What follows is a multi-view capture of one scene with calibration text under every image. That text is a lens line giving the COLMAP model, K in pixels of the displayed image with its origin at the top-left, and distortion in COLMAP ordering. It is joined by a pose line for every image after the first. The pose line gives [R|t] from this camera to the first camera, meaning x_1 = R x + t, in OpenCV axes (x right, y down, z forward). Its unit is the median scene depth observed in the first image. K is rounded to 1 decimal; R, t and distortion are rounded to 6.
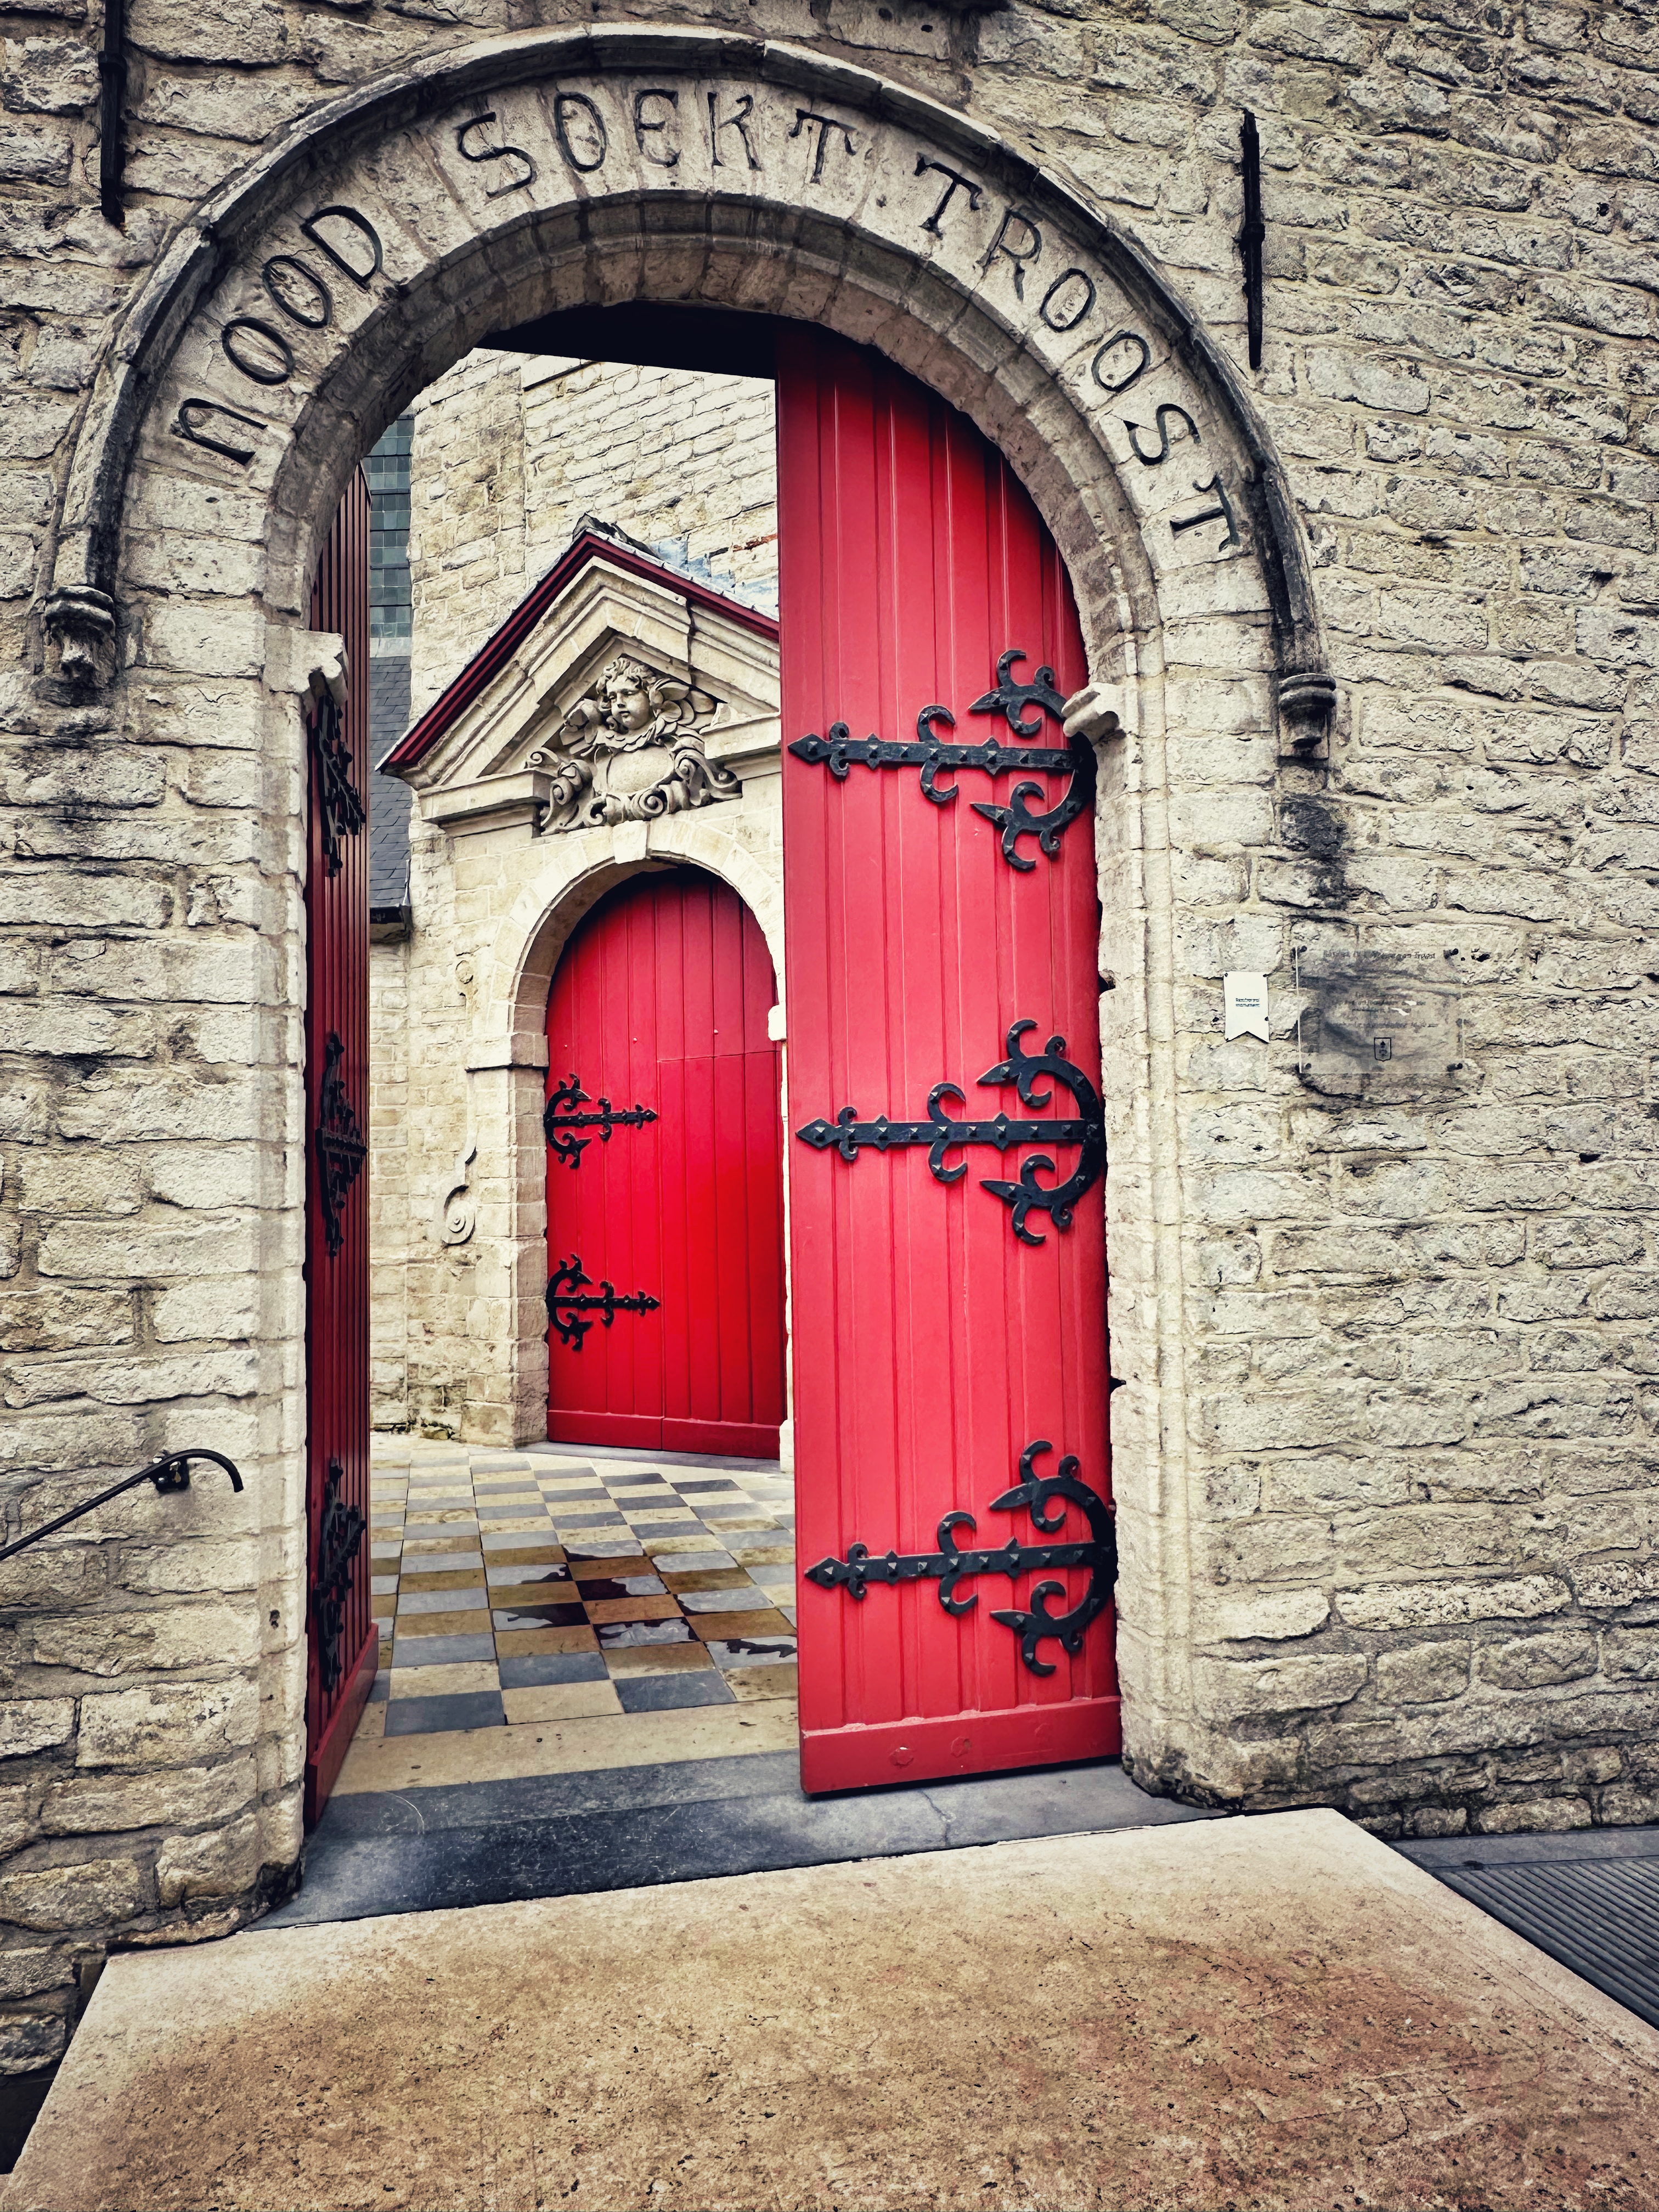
lens RADIAL K [[1521.8, 0, 826.7], [0, 1521.8, 1102.9], [0, 0, 1]] dist [0.033750, -0.020854]
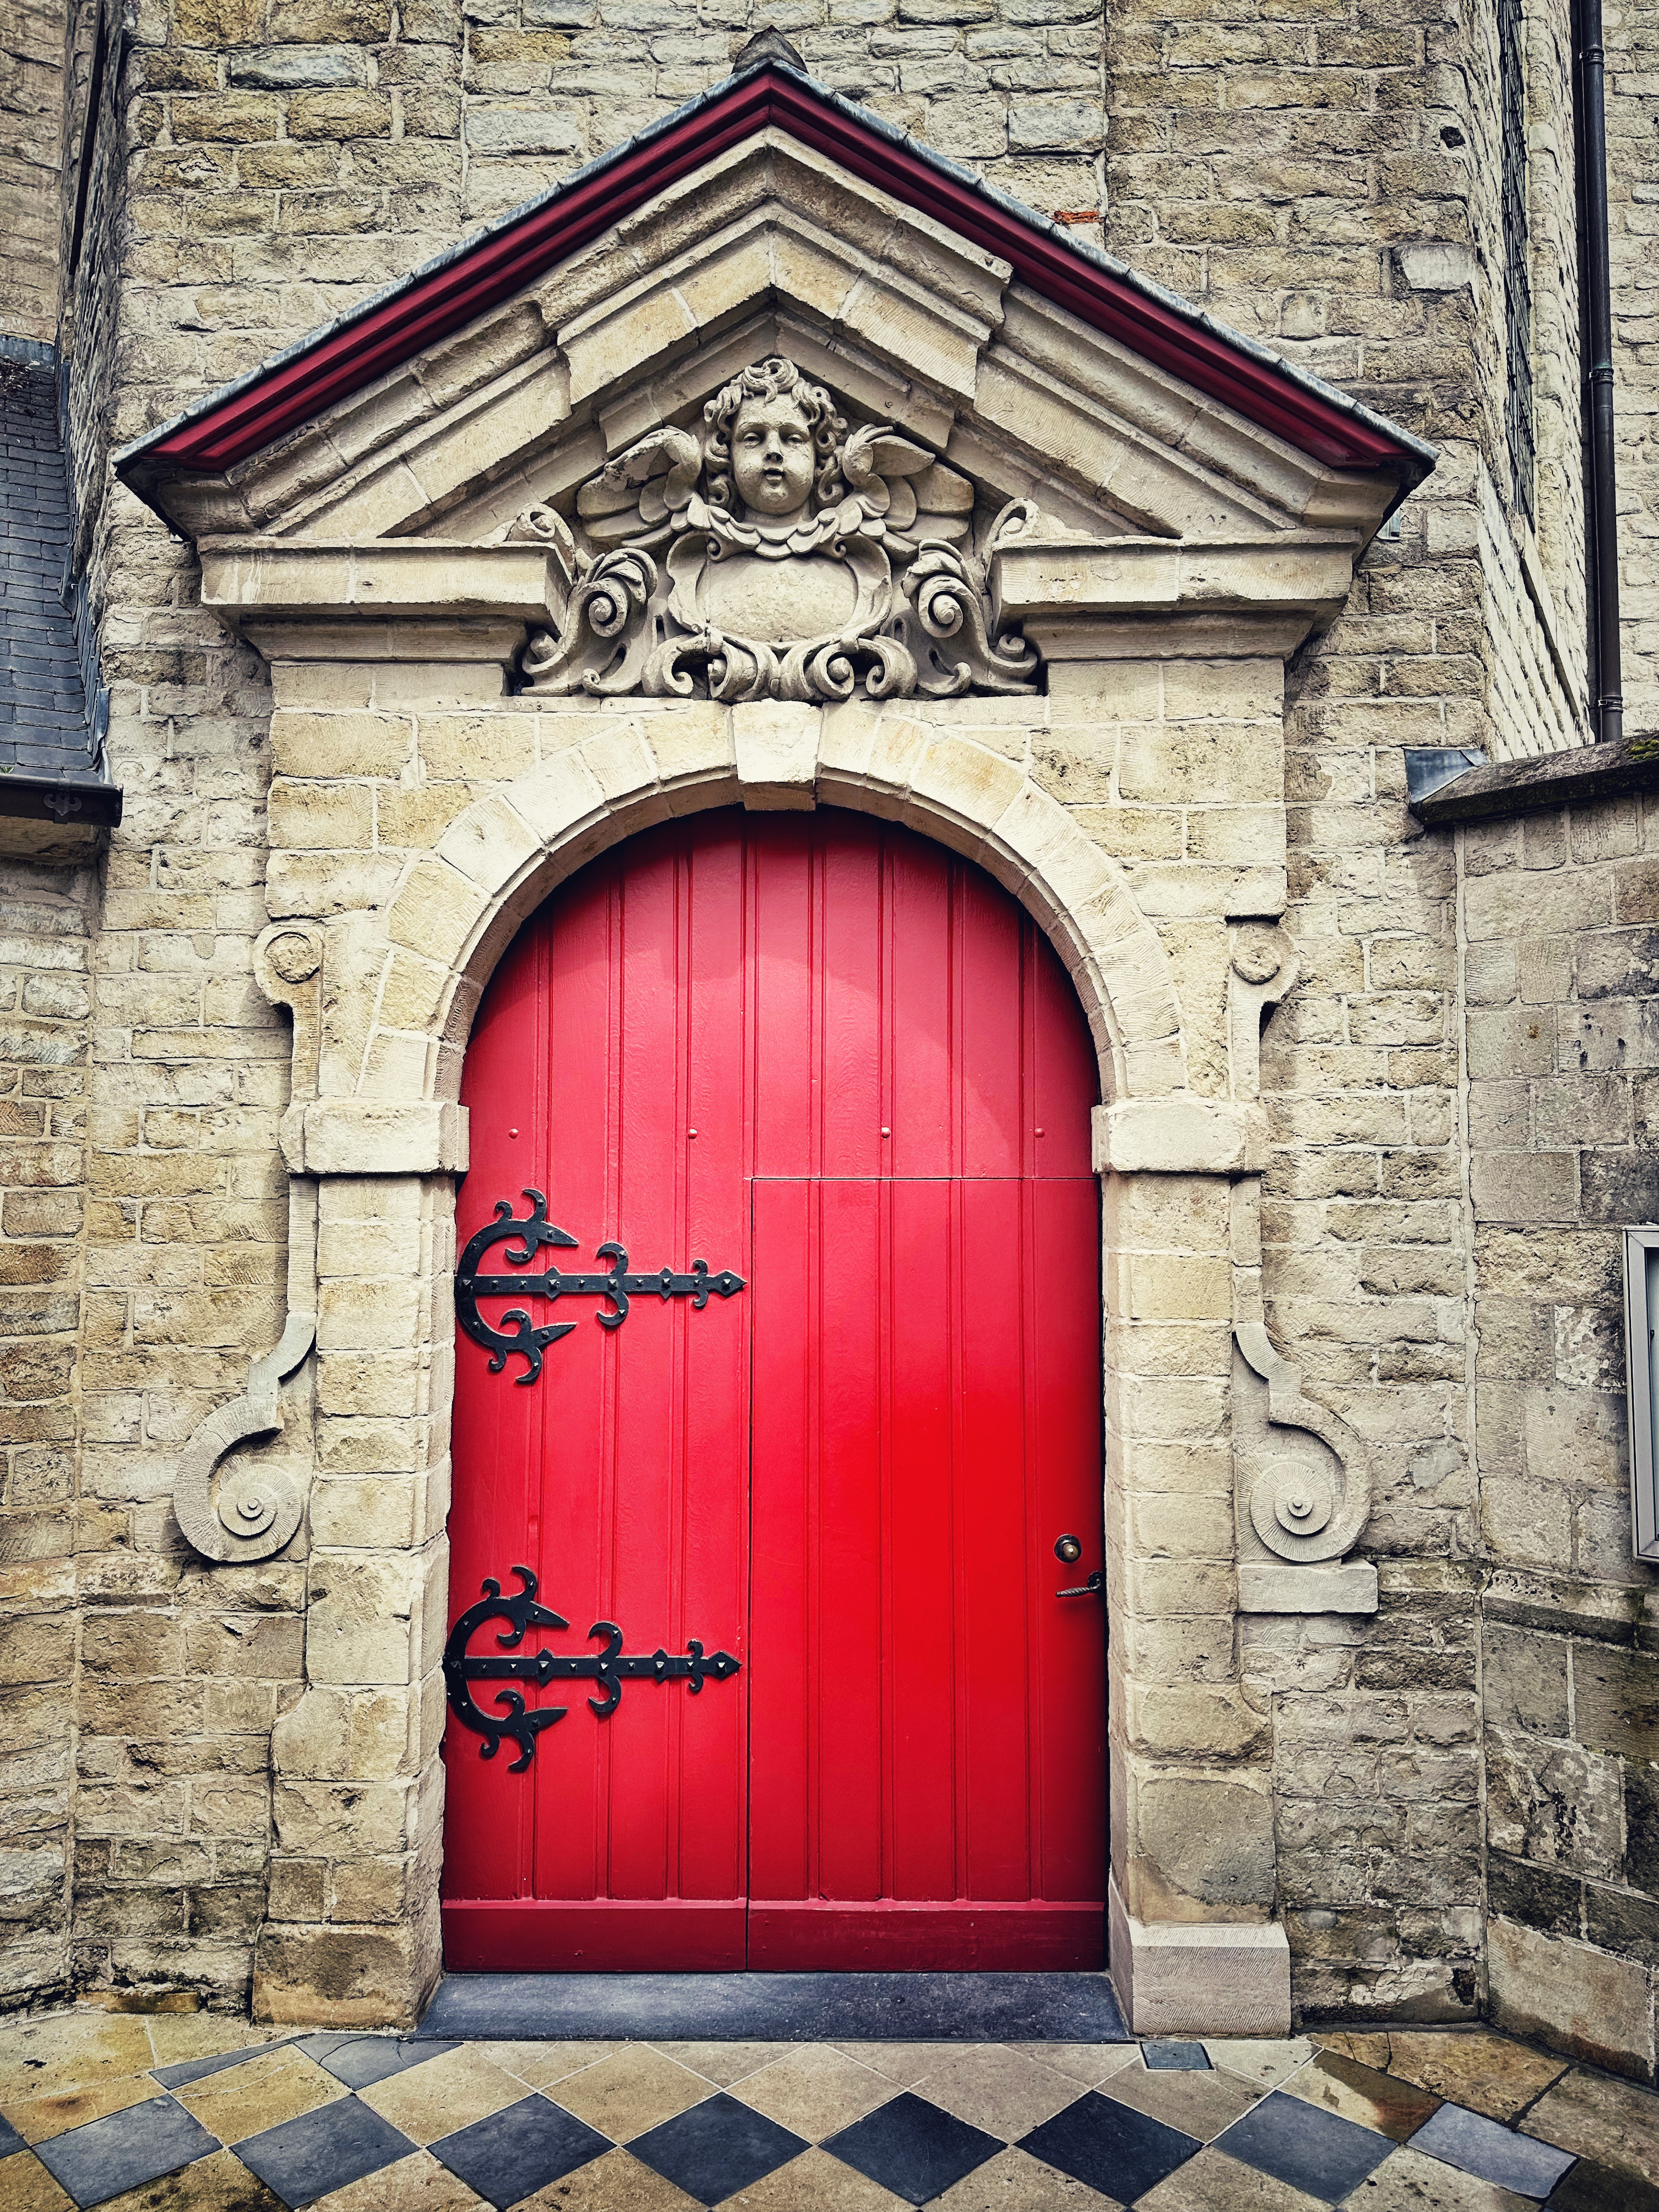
lens RADIAL K [[1521.8, 0, 829.1], [0, 1521.8, 1108.3], [0, 0, 1]] dist [0.033750, -0.020854]
pose [[0.856669, 0.056241, 0.512792, -0.349754], [-0.058054, 0.998235, -0.012498, -0.047009], [-0.512590, -0.019063, 0.858422, 0.553347]]
